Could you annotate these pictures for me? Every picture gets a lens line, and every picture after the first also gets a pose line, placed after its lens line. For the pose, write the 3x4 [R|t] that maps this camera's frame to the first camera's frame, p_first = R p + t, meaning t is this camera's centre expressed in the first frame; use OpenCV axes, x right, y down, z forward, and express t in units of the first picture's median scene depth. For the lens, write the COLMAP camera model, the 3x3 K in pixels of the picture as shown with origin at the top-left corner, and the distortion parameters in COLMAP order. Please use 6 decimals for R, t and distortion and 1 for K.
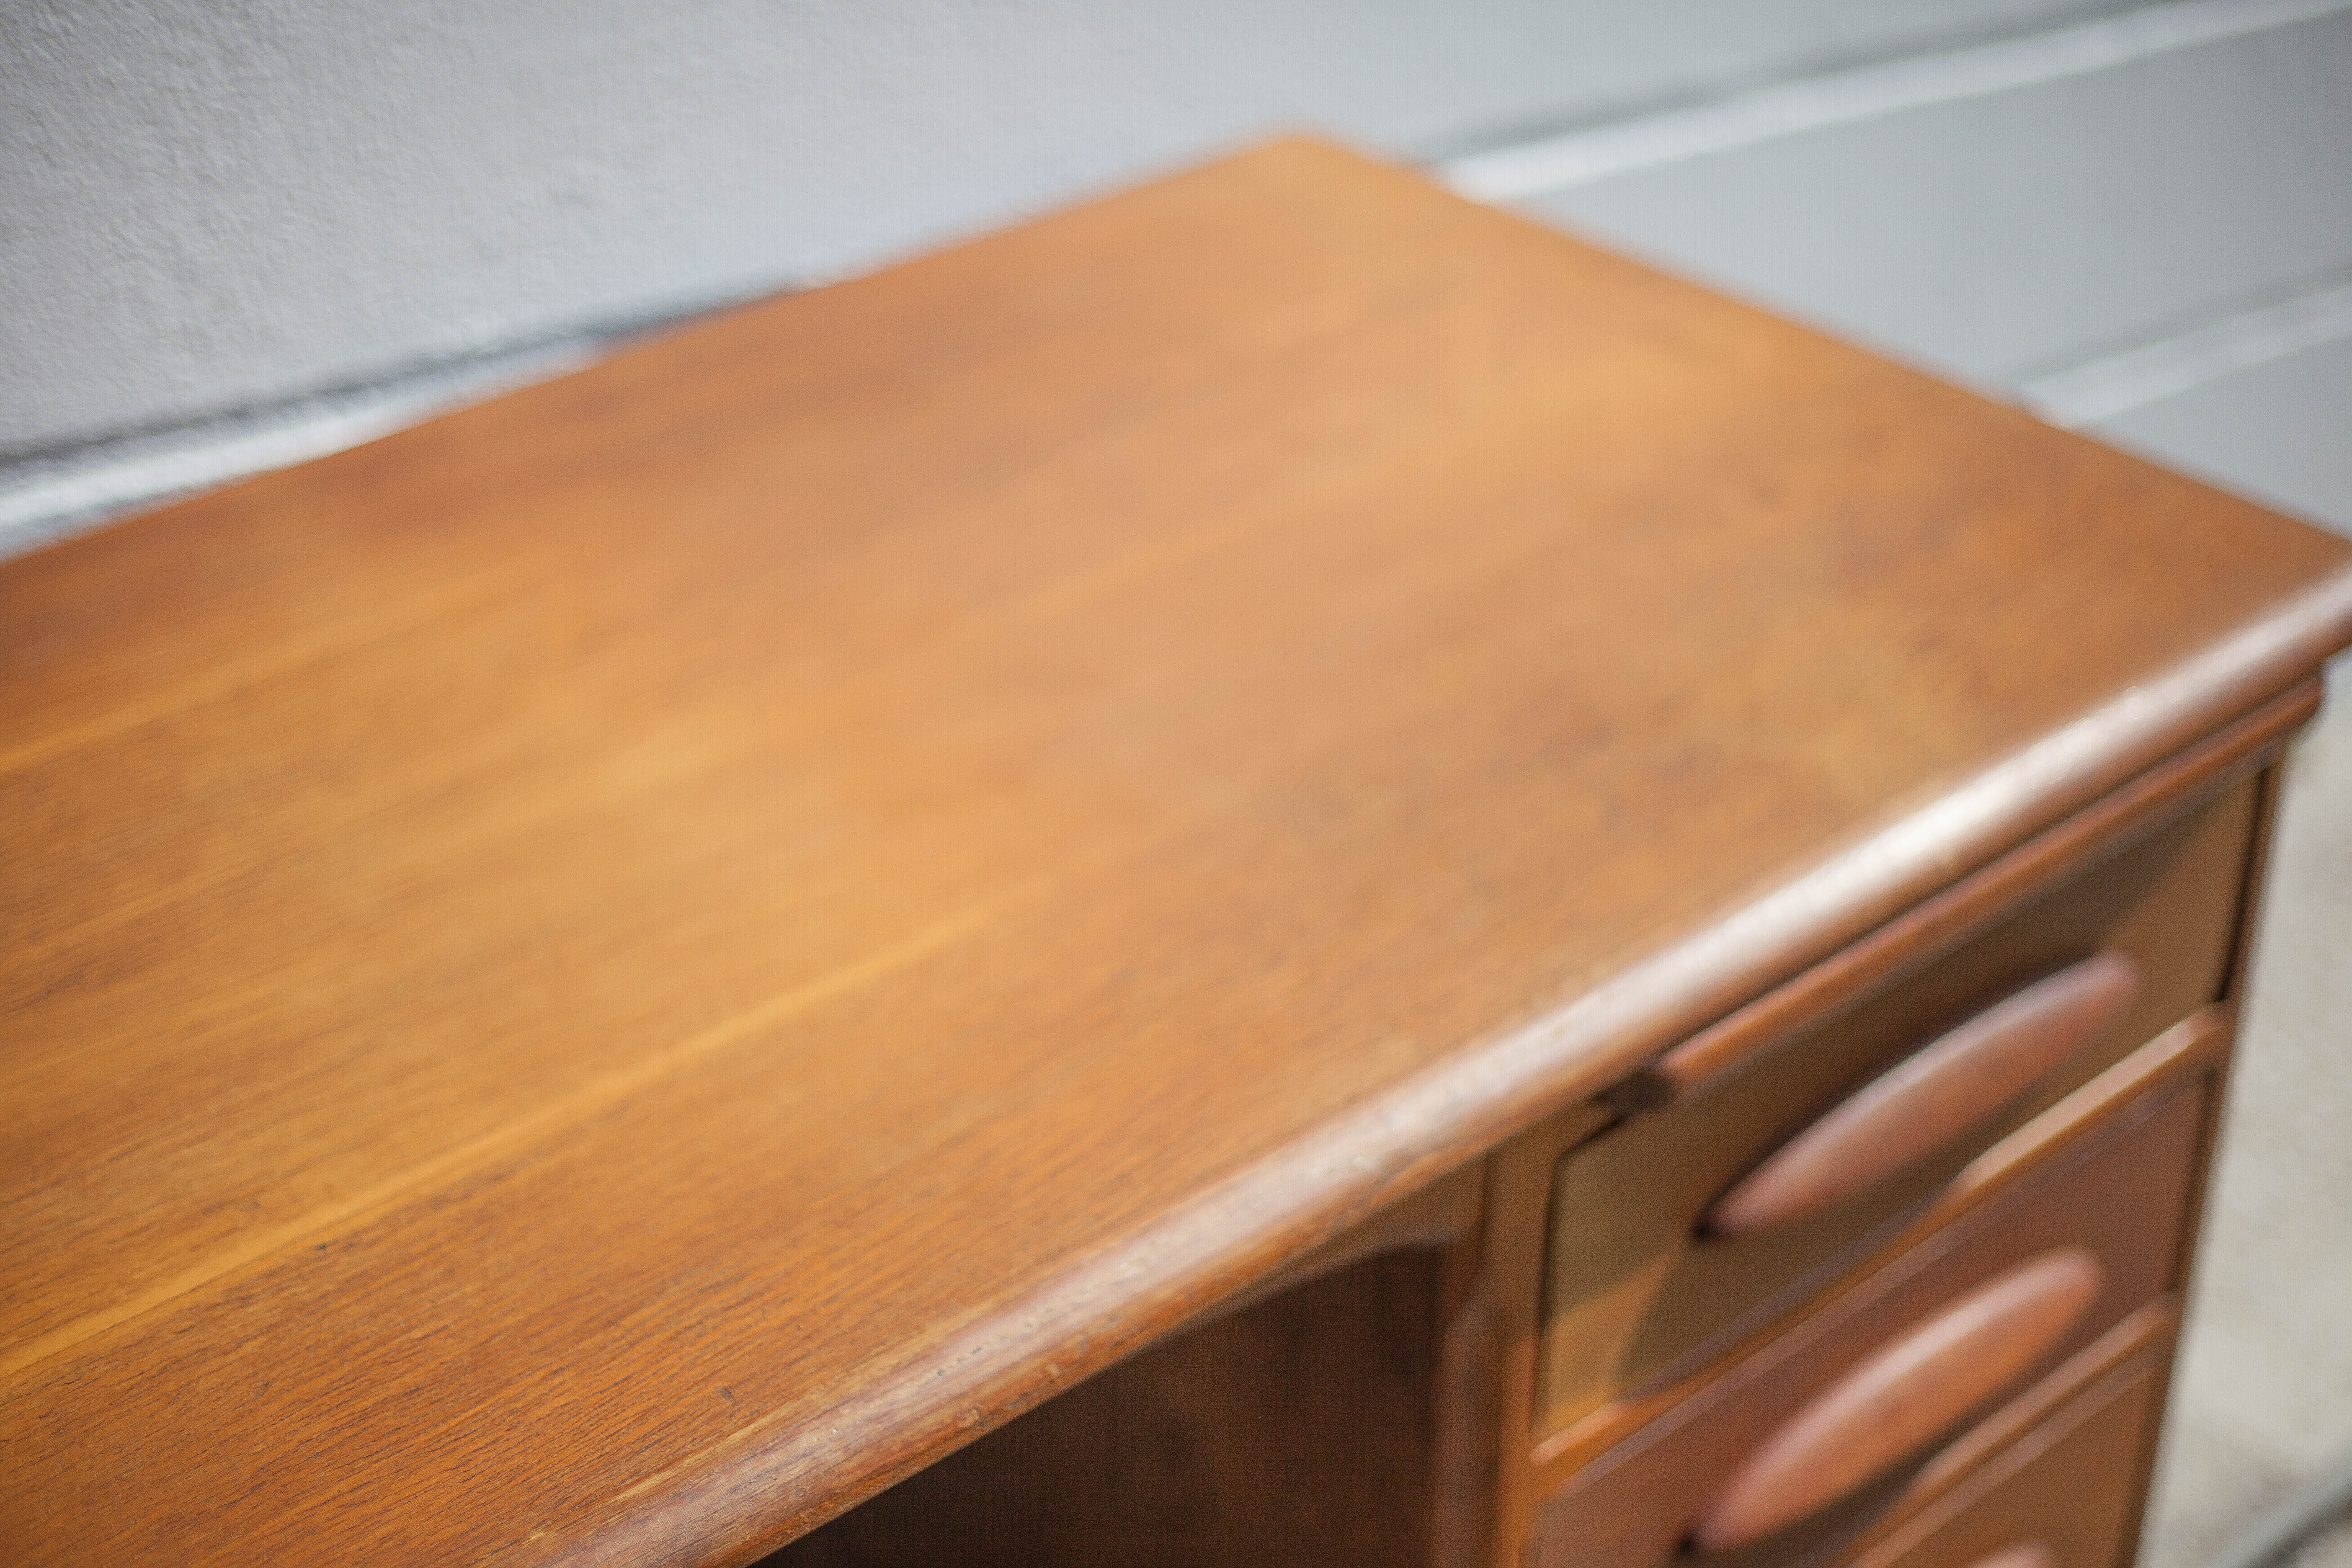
lens RADIAL K [[3581.3, 0, 1176.0], [0, 3581.3, 784.0], [0, 0, 1]] dist [-0.141725, -0.025021]
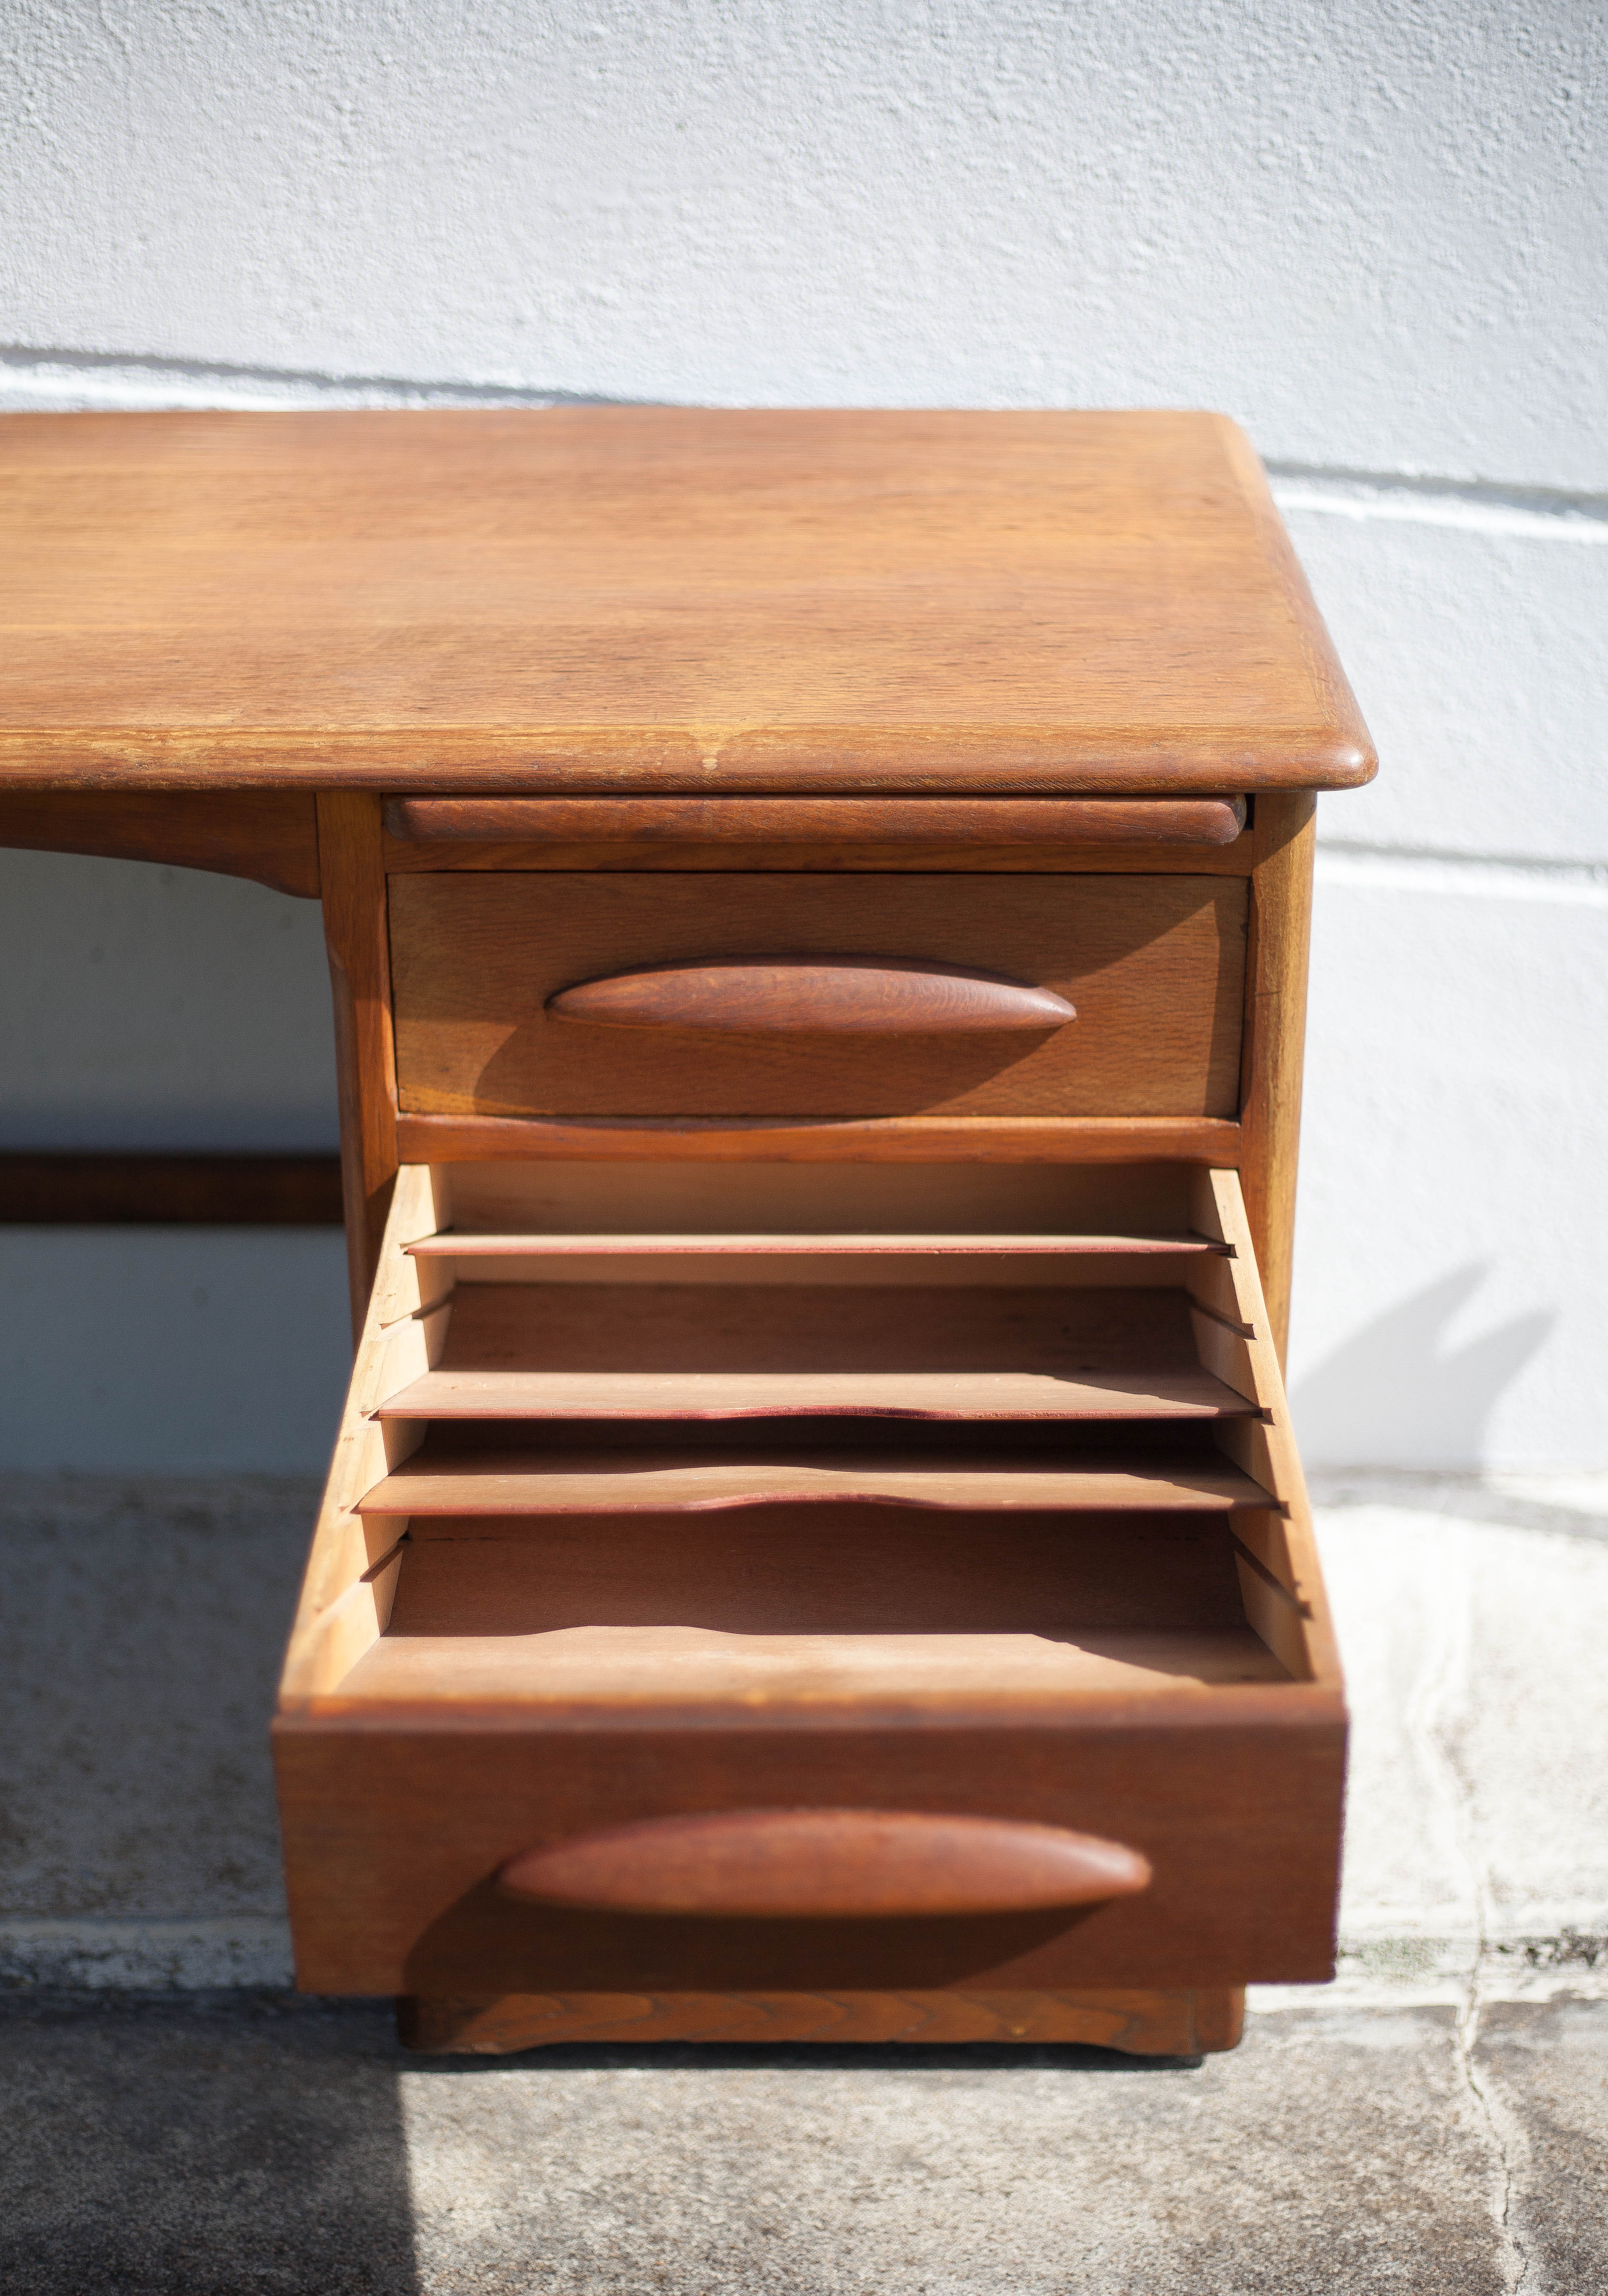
lens RADIAL K [[3661.9, 0, 860.8], [0, 3661.9, 992.9], [0, 0, 1]] dist [-0.178521, 0.256361]
pose [[0.754685, 0.266055, -0.599722, 1.373198], [-0.342091, 0.939567, -0.013664, 0.125071], [0.559844, 0.215471, 0.800092, -0.080343]]
